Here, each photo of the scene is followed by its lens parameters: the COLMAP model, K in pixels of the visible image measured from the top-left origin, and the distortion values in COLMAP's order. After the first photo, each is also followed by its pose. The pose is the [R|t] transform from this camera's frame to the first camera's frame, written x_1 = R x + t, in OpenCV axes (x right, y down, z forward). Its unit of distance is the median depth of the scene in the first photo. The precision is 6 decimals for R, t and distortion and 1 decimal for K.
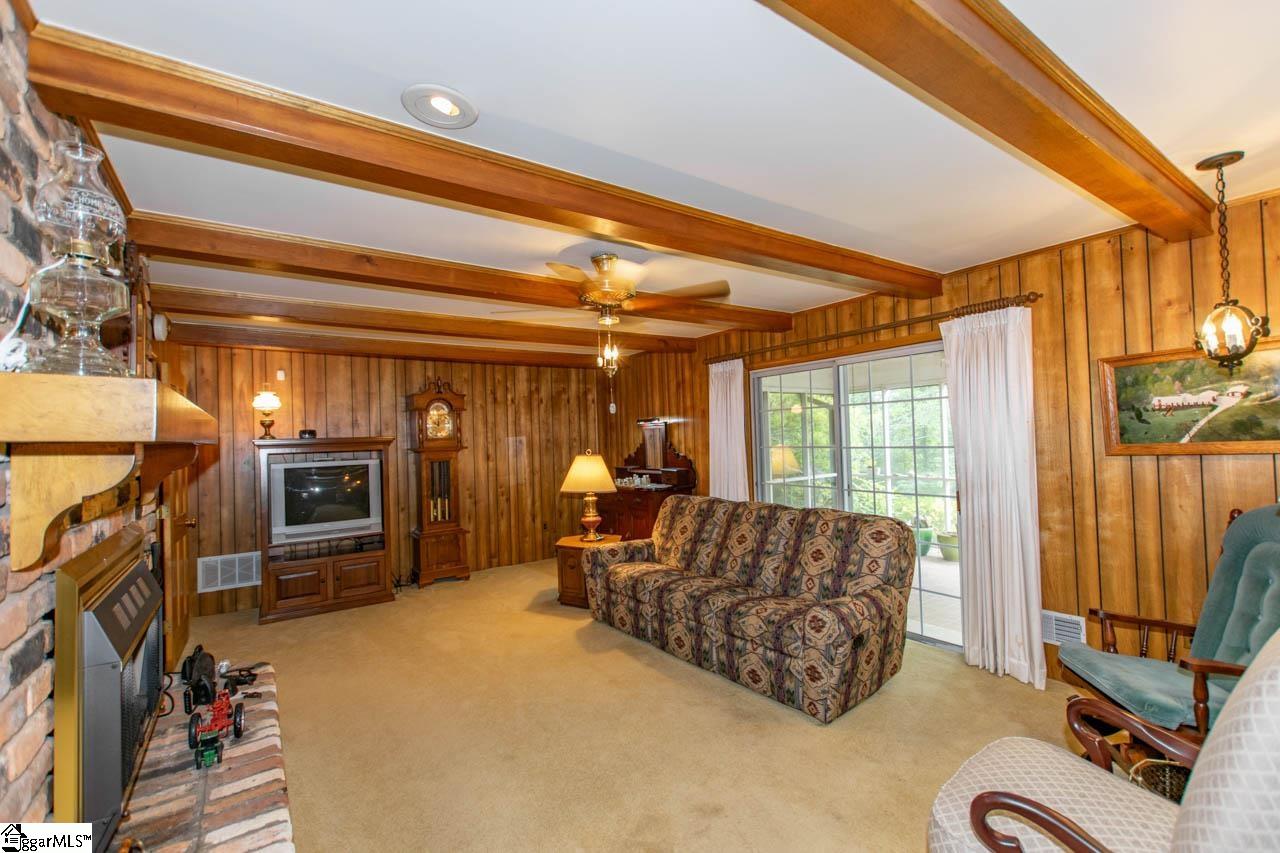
lens RADIAL K [[552.1, 0, 641.0], [0, 552.1, 427.0], [0, 0, 1]] dist [0.002004, 0.000211]
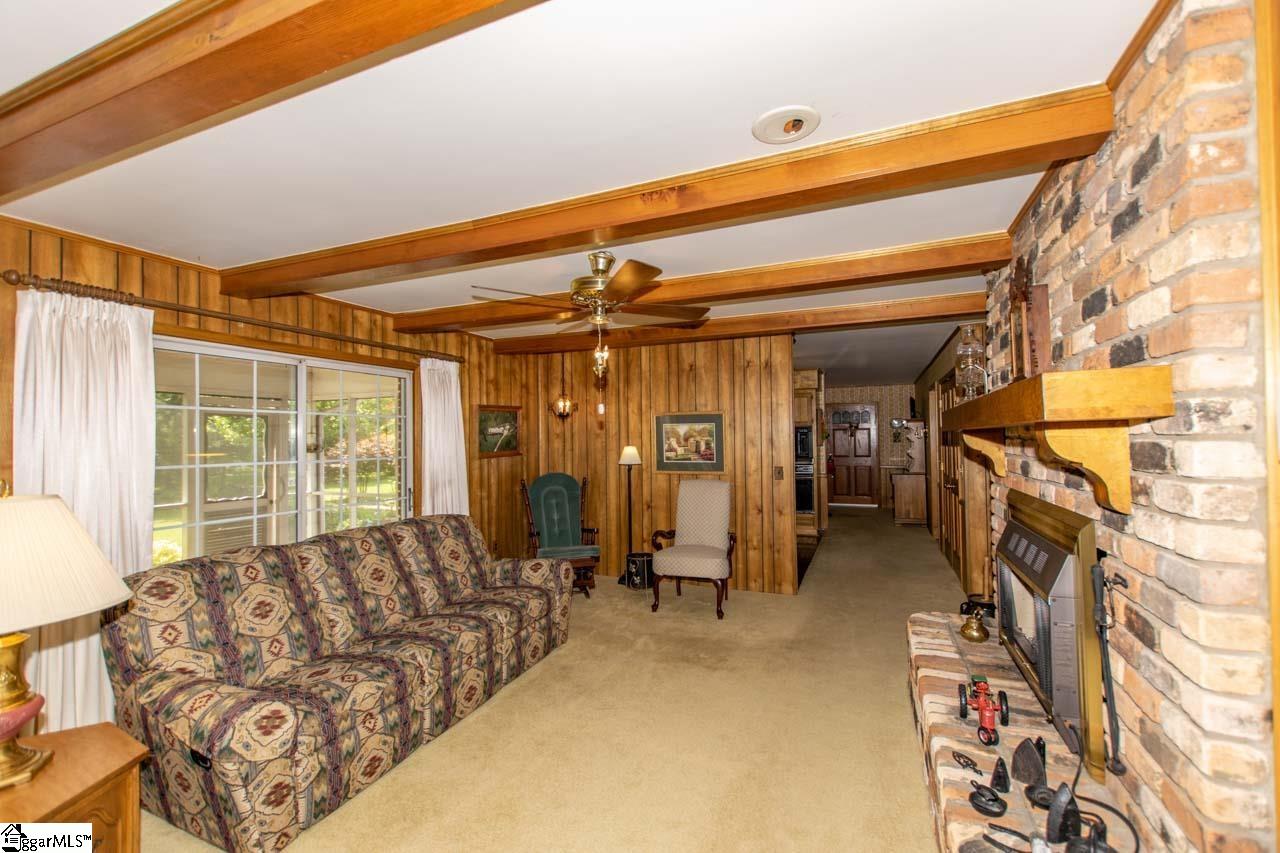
lens RADIAL K [[552.1, 0, 640.8], [0, 552.1, 429.2], [0, 0, 1]] dist [0.002004, 0.000211]
pose [[-0.534400, 0.049449, 0.843784, -0.745707], [0.006220, 0.998490, -0.054576, 0.044280], [-0.845209, -0.023917, -0.533900, 1.188547]]
